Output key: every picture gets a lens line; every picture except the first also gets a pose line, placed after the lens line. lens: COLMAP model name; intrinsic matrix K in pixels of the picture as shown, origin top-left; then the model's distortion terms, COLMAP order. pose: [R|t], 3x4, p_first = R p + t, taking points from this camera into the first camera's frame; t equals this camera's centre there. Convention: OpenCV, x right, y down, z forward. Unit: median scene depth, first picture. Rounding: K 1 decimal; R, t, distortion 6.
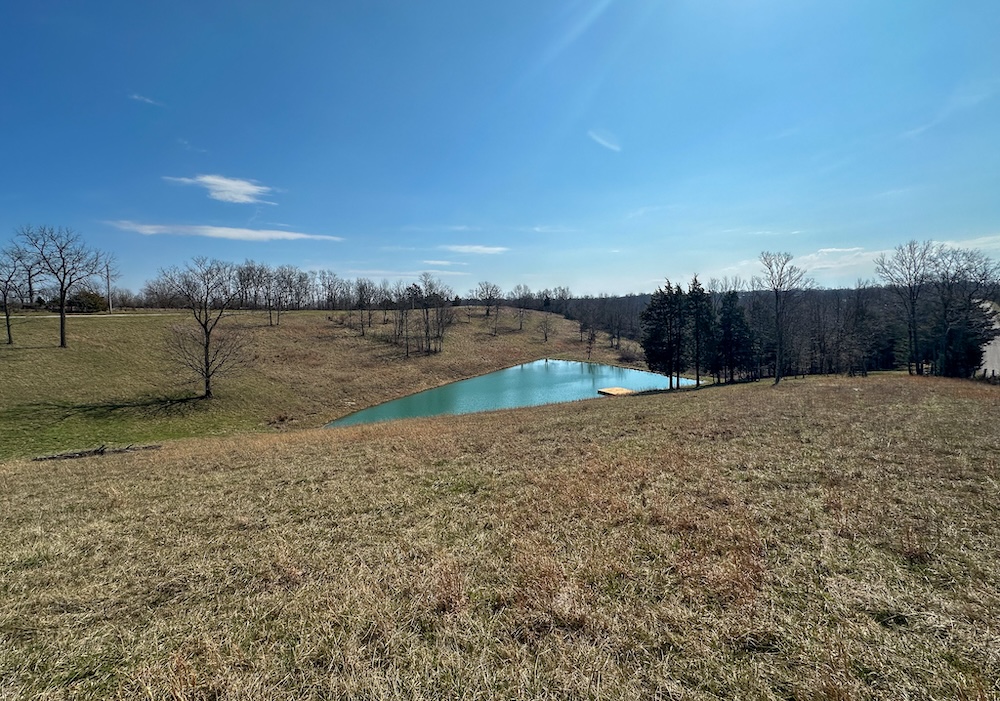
lens RADIAL K [[395.7, 0, 510.6], [0, 395.7, 343.5], [0, 0, 1]] dist [-0.013959, 0.000860]
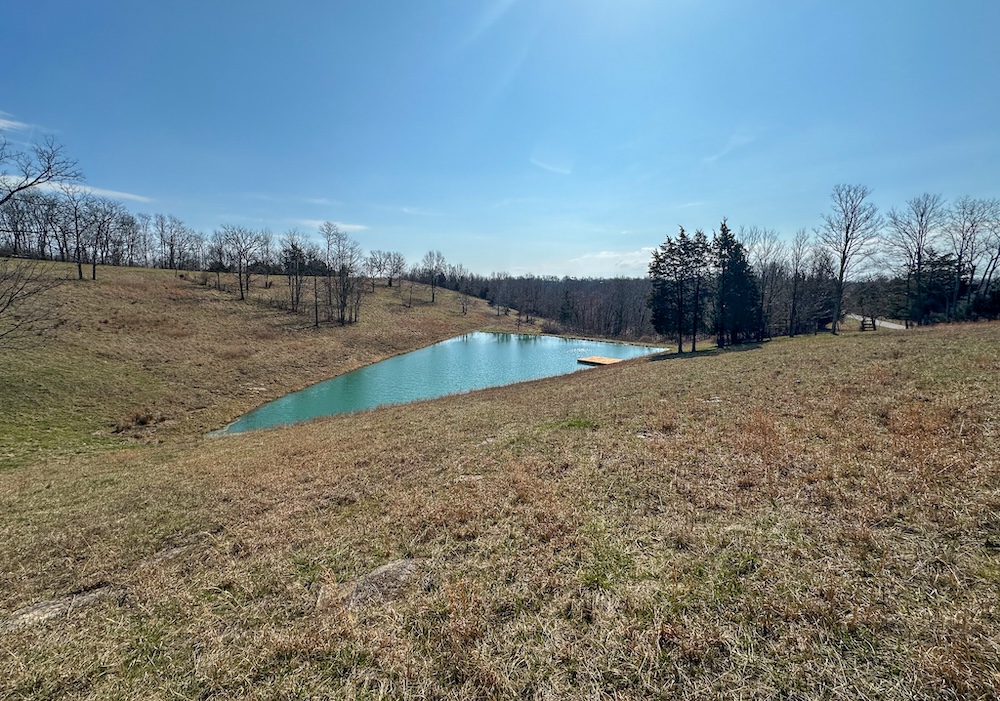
lens RADIAL K [[395.7, 0, 516.0], [0, 395.7, 346.5], [0, 0, 1]] dist [-0.013959, 0.000860]
pose [[0.950779, -0.017949, 0.309350, -0.121019], [0.001757, 0.998617, 0.052540, 0.028892], [-0.309865, -0.049410, 0.949496, 0.155070]]
